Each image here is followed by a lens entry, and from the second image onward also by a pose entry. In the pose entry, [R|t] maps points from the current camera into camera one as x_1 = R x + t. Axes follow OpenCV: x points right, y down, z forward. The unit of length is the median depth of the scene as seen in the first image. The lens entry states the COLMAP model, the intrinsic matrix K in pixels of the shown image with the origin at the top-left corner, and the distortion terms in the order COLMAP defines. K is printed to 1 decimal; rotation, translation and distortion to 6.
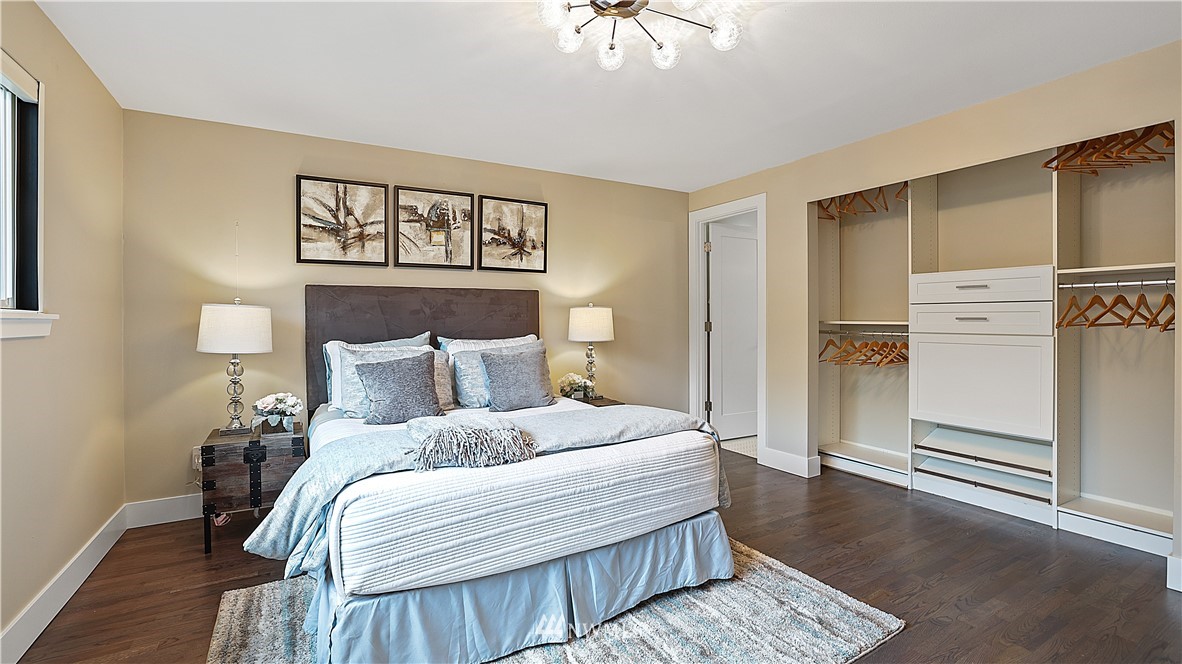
lens RADIAL K [[510.6, 0, 589.6], [0, 510.6, 325.7], [0, 0, 1]] dist [-0.026443, 0.001298]
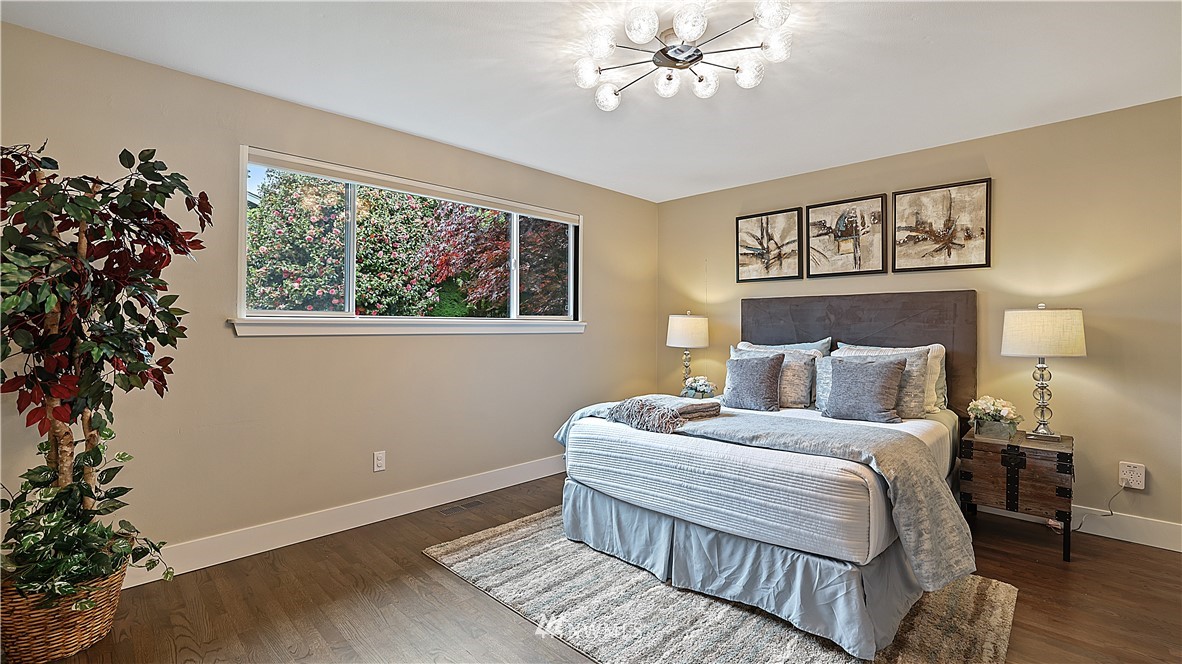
lens RADIAL K [[510.6, 0, 596.8], [0, 510.6, 325.2], [0, 0, 1]] dist [-0.026443, 0.001298]
pose [[0.281016, 0.004504, -0.959693, 0.566144], [-0.015834, 0.999875, 0.000056, -0.005550], [0.959573, 0.015181, 0.281052, 0.241943]]
